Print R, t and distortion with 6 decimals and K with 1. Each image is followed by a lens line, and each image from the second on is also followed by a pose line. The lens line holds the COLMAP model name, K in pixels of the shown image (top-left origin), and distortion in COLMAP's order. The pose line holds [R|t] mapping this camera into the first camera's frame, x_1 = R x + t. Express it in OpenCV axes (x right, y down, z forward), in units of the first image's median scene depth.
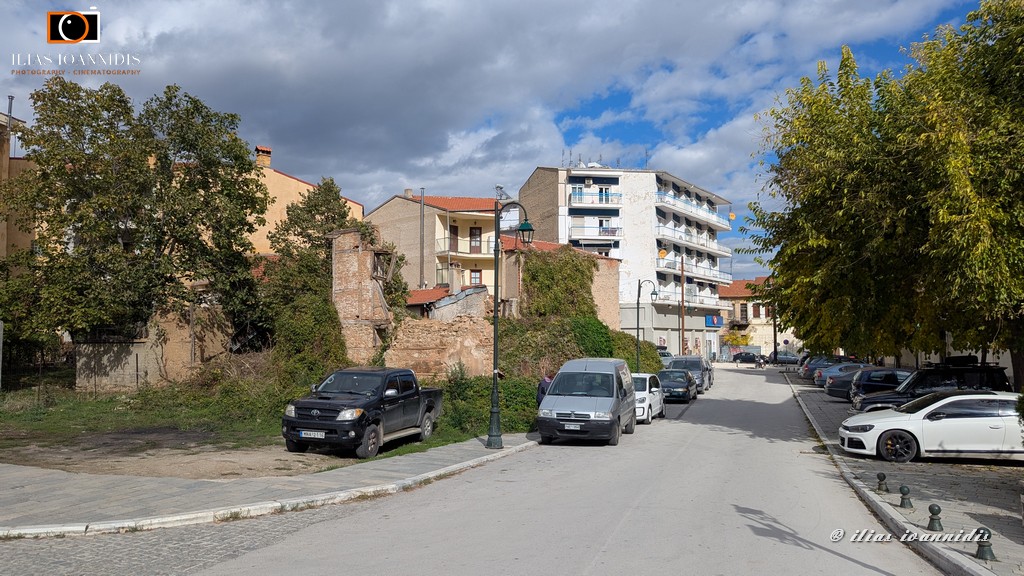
lens RADIAL K [[805.5, 0, 512.0], [0, 805.5, 288.0], [0, 0, 1]] dist [0.075271, -0.003227]
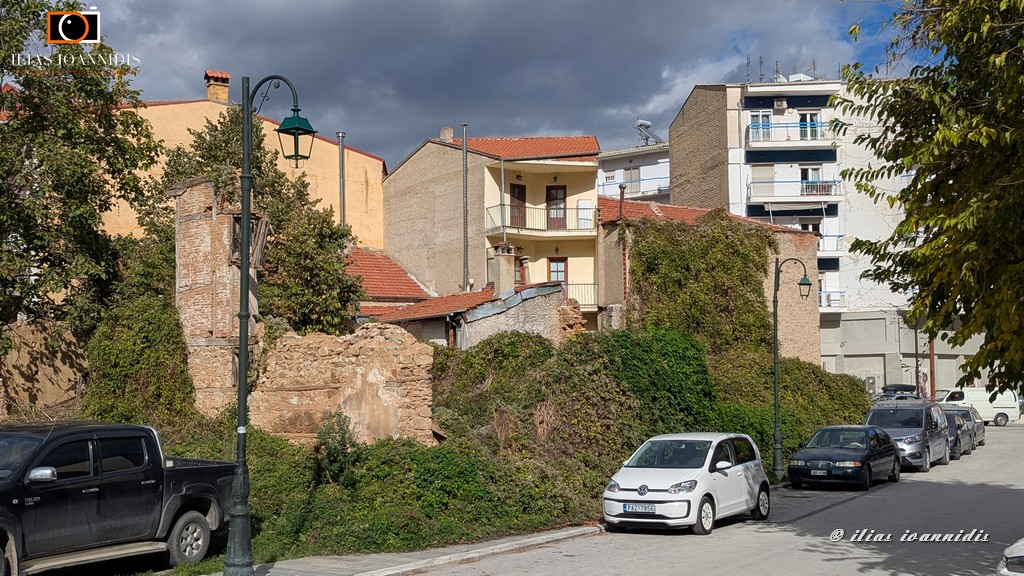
lens RADIAL K [[1232.1, 0, 512.0], [0, 1232.1, 288.0], [0, 0, 1]] dist [0.118487, -0.335903]
pose [[0.979801, -0.025859, -0.198296, 0.101789], [0.023417, 0.999618, -0.014649, 0.012089], [0.198600, 0.009710, 0.980033, 0.110101]]
